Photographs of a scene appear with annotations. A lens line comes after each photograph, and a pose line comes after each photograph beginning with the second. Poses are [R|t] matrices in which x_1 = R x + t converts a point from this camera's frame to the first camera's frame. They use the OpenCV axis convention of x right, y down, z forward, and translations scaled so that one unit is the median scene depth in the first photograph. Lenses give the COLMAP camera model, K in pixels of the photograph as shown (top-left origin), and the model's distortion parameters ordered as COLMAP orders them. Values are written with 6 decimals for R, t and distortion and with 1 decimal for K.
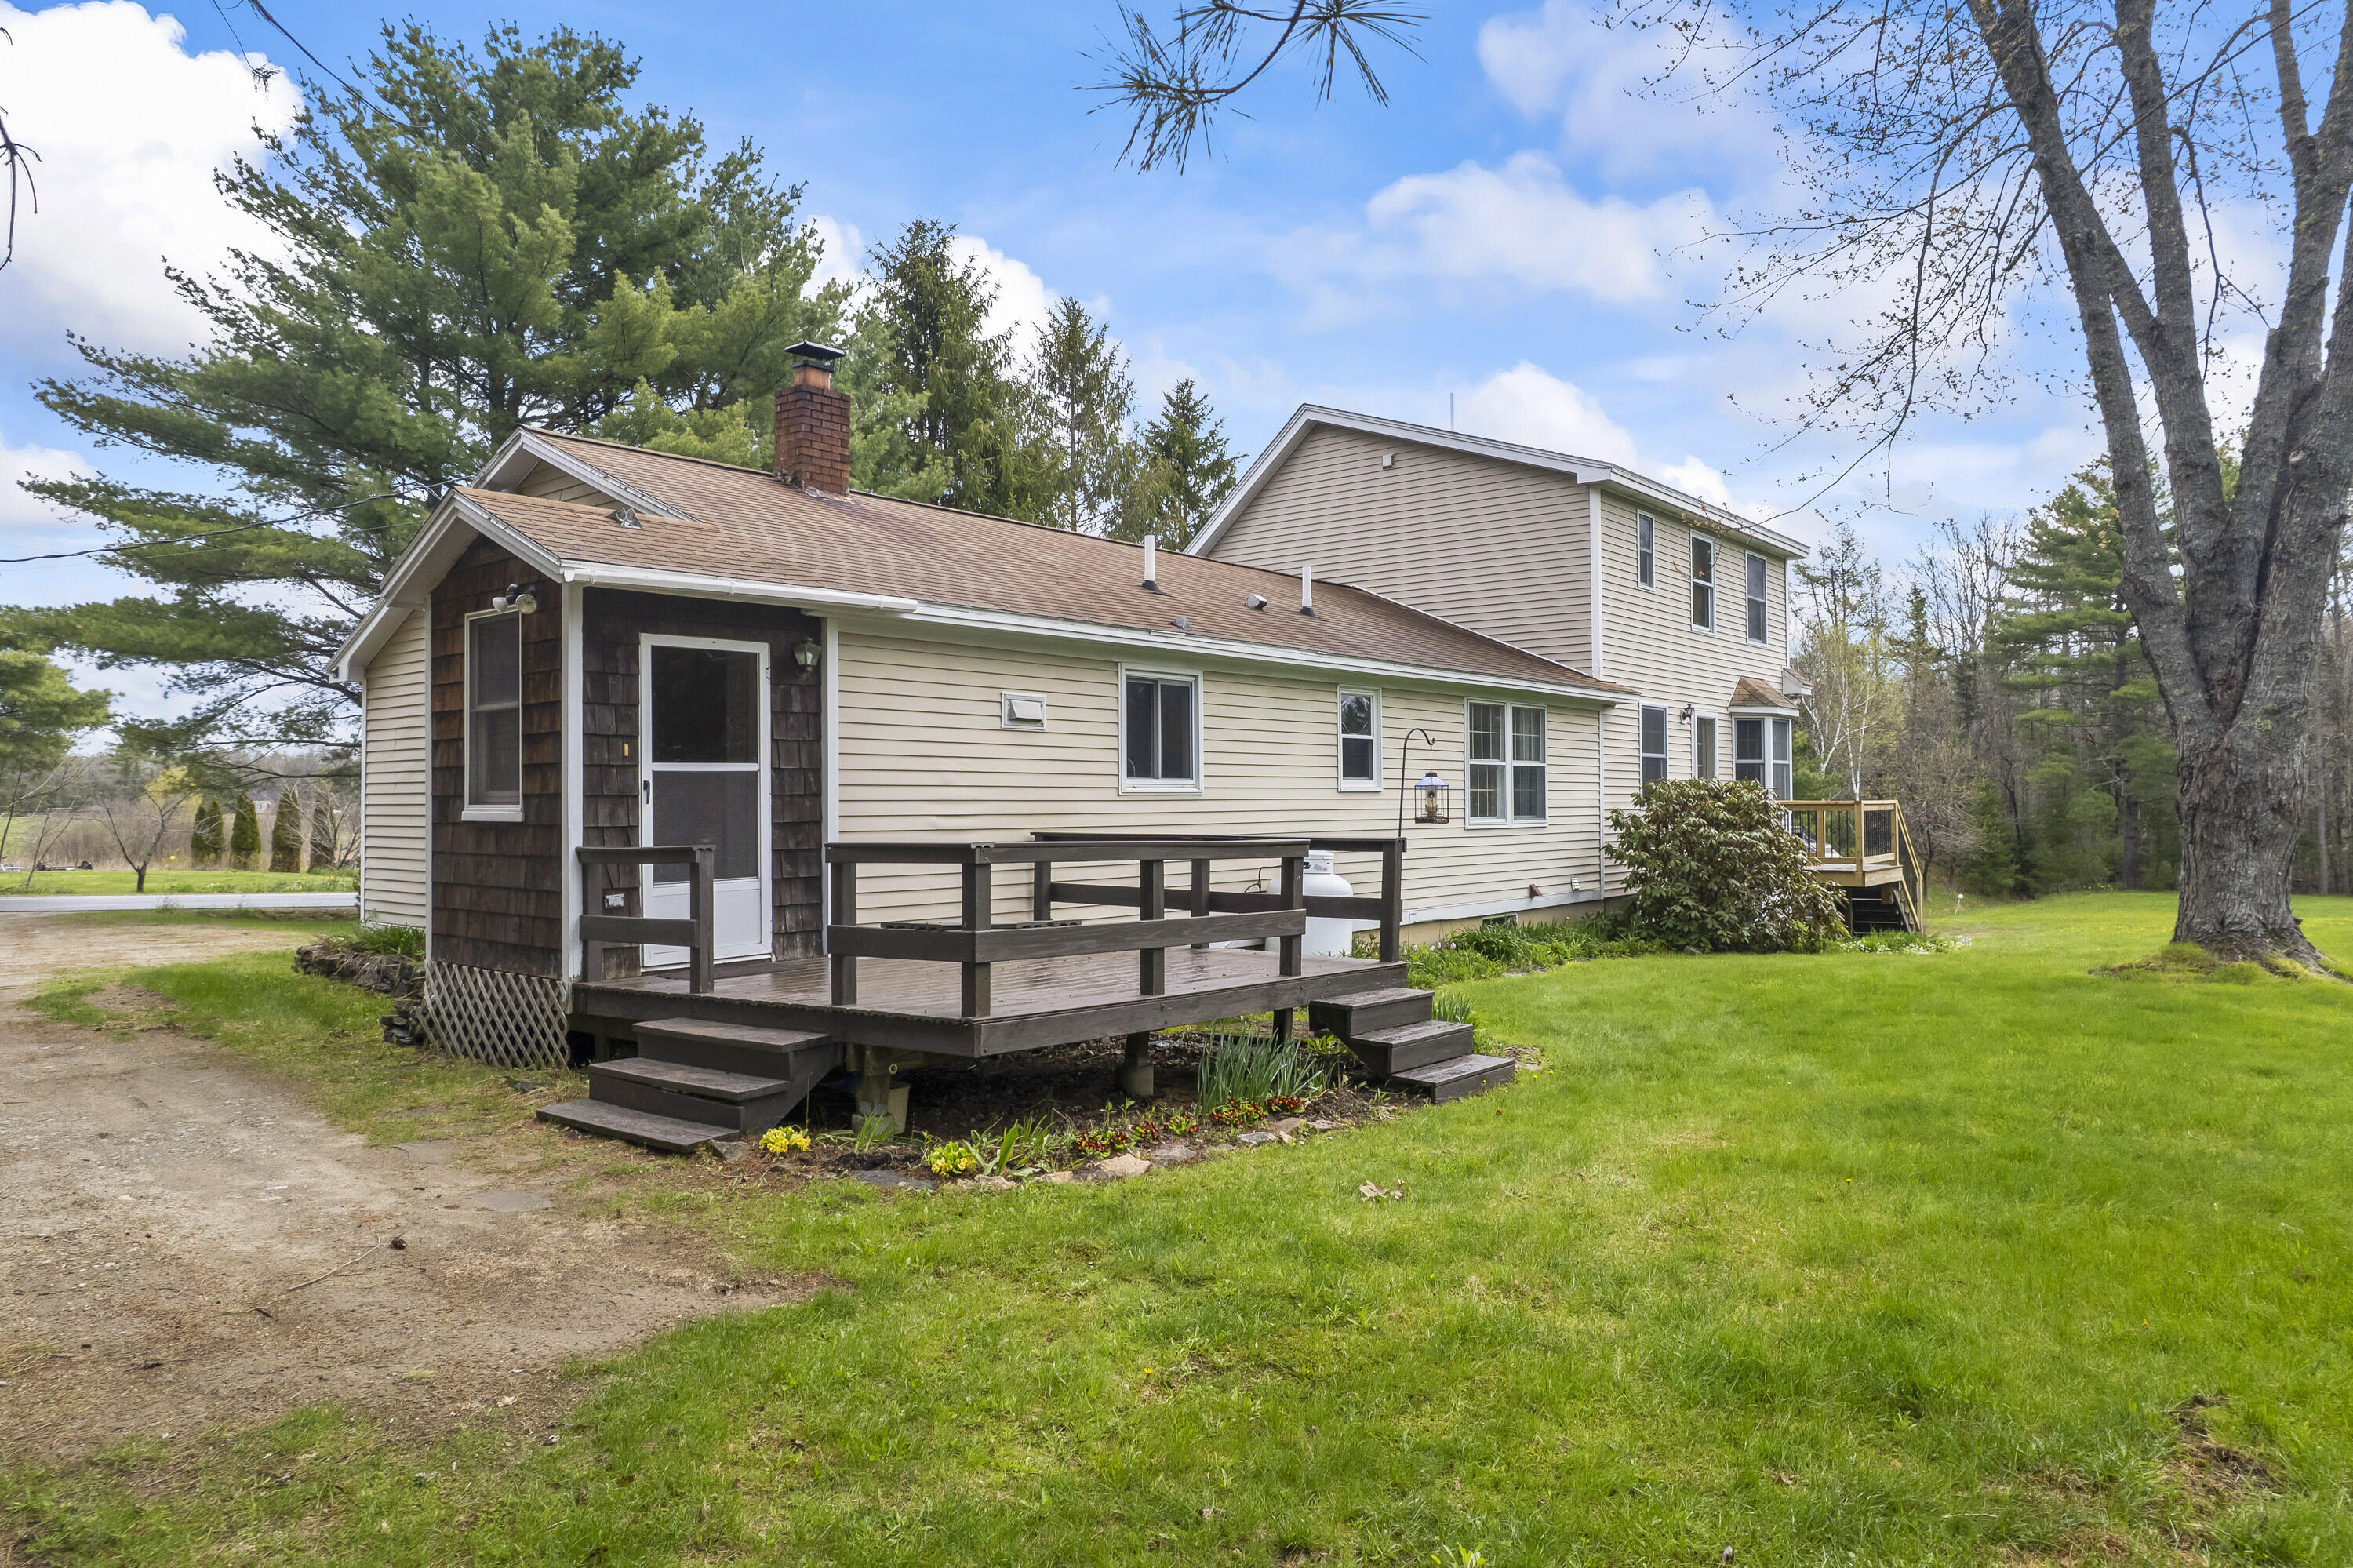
lens RADIAL K [[1470.5, 0, 1179.9], [0, 1470.5, 783.3], [0, 0, 1]] dist [-0.004884, 0.012037]
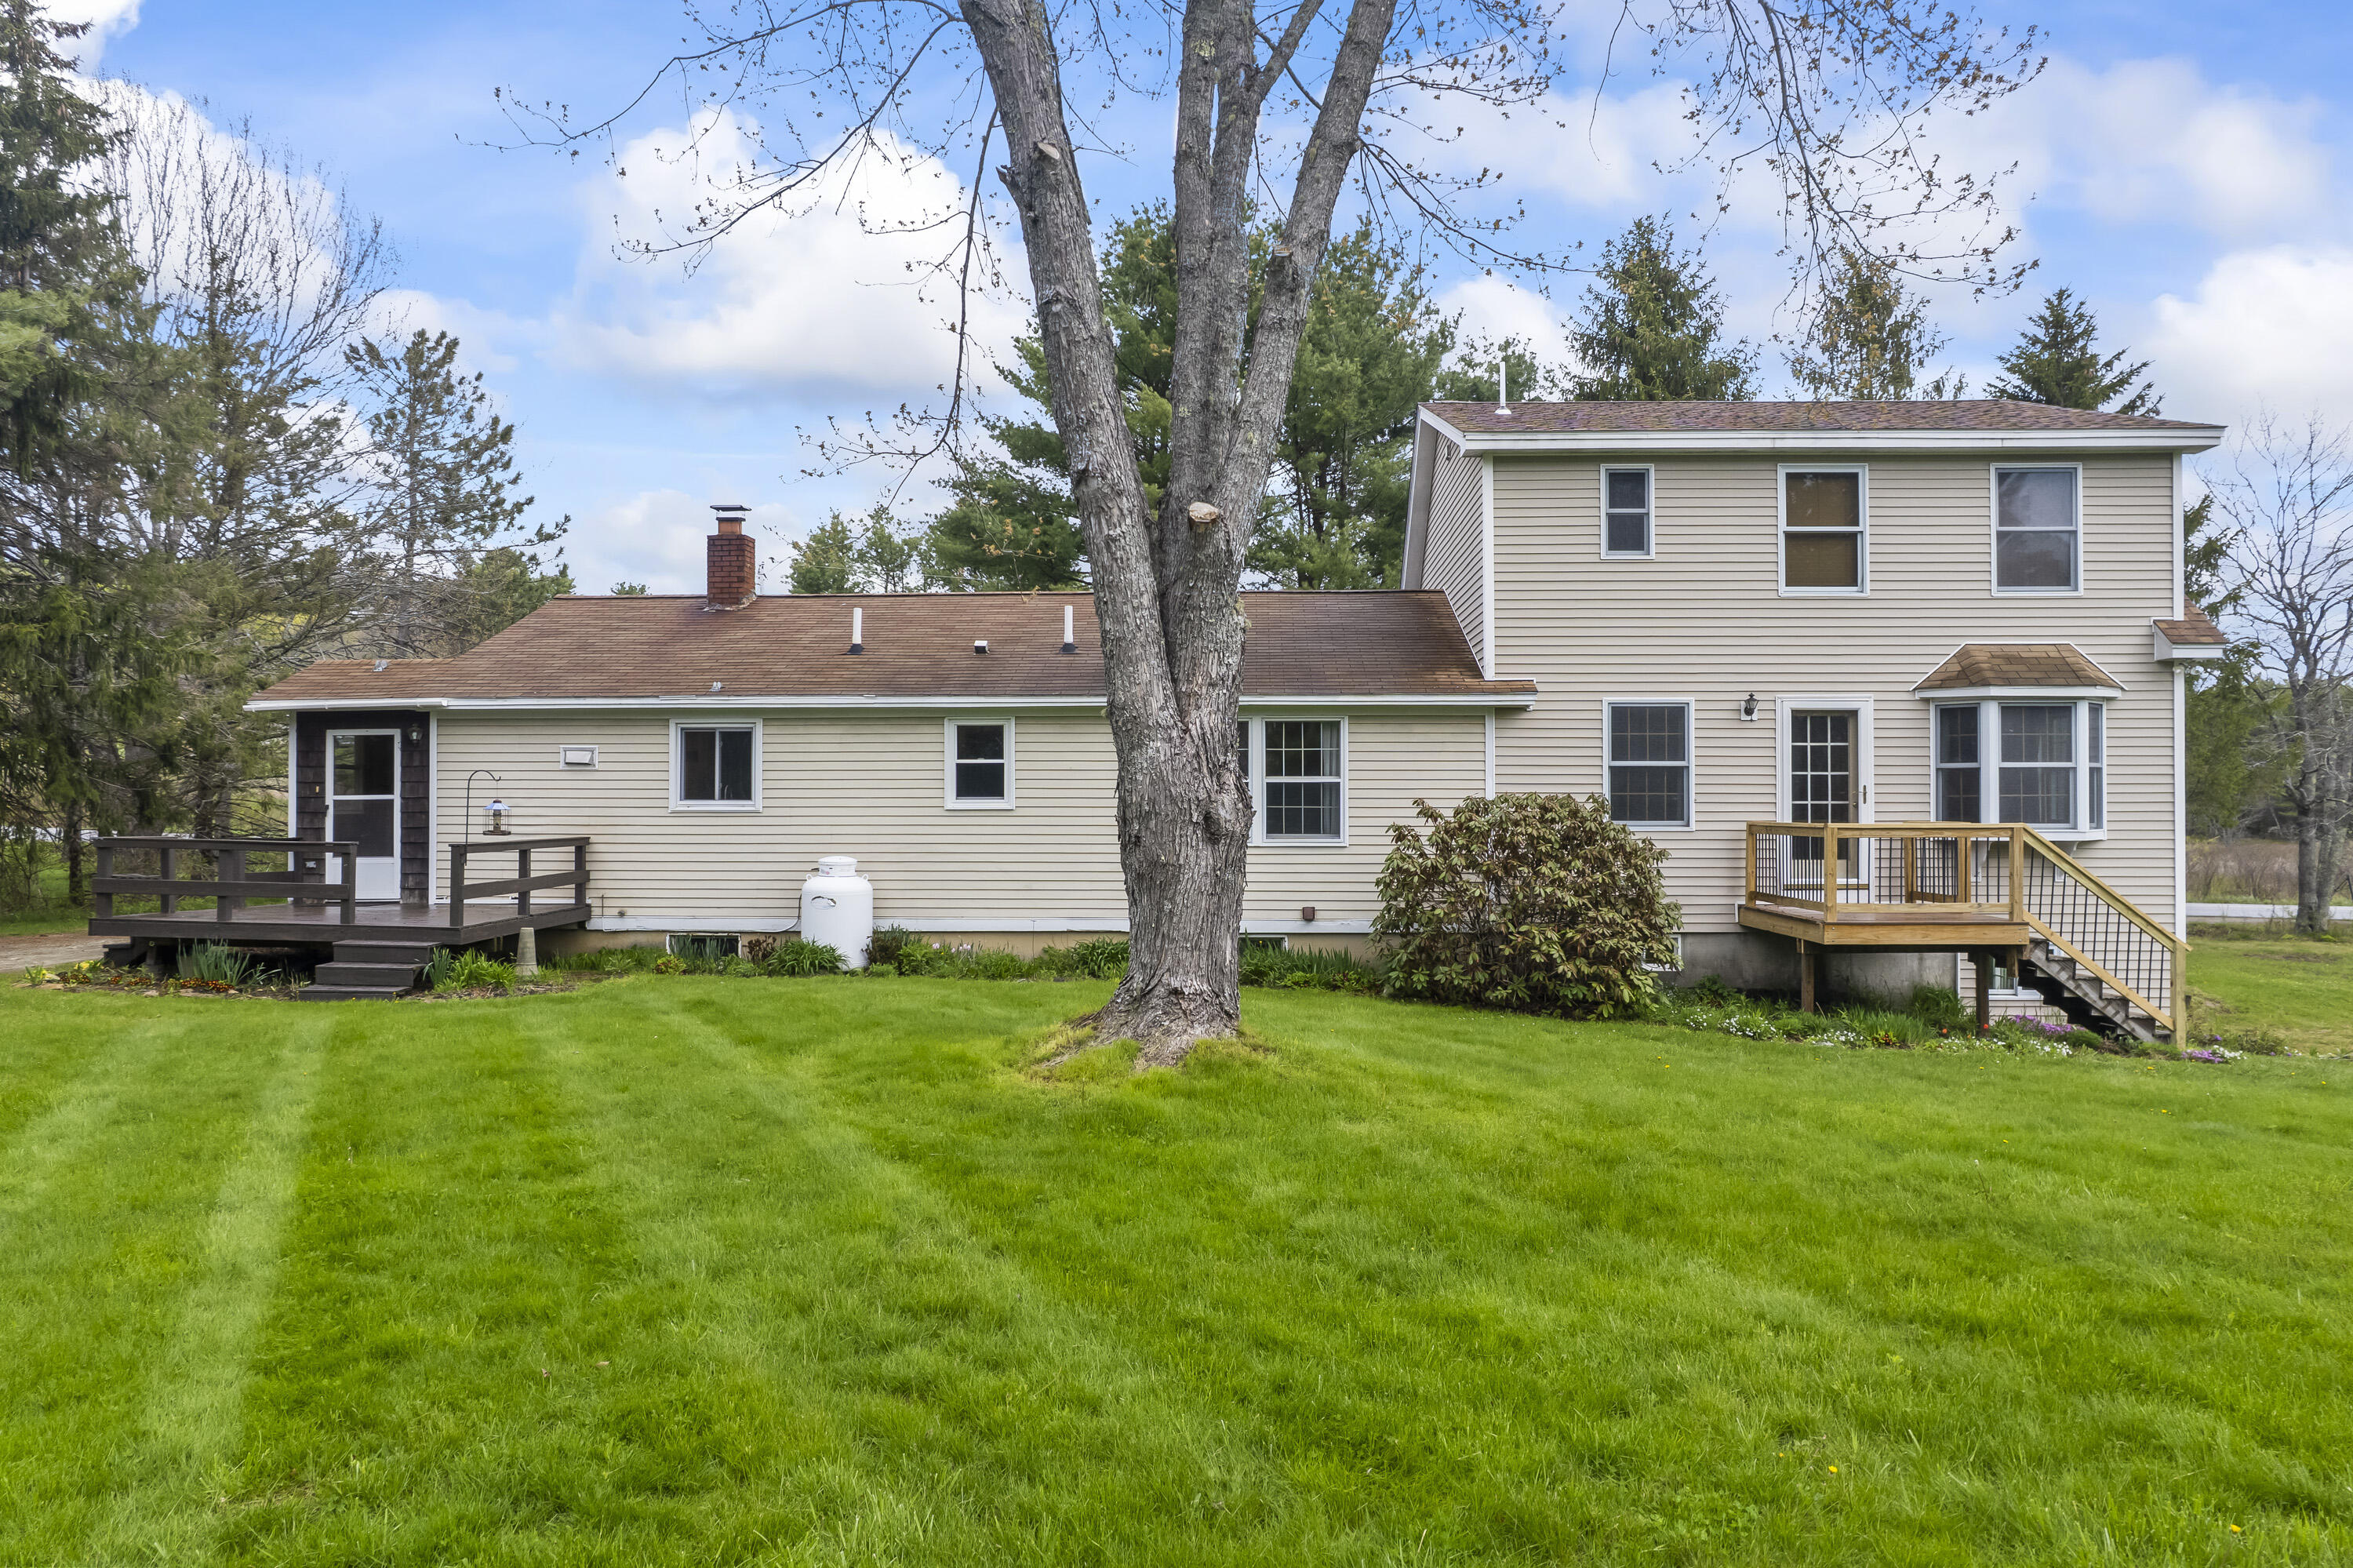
lens RADIAL K [[1470.5, 0, 1172.9], [0, 1470.5, 792.1], [0, 0, 1]] dist [-0.004884, 0.012037]
pose [[0.599289, -0.003117, -0.800527, 1.726171], [0.006846, 0.999976, 0.001231, -0.012541], [0.800504, -0.006219, 0.599296, 0.663638]]
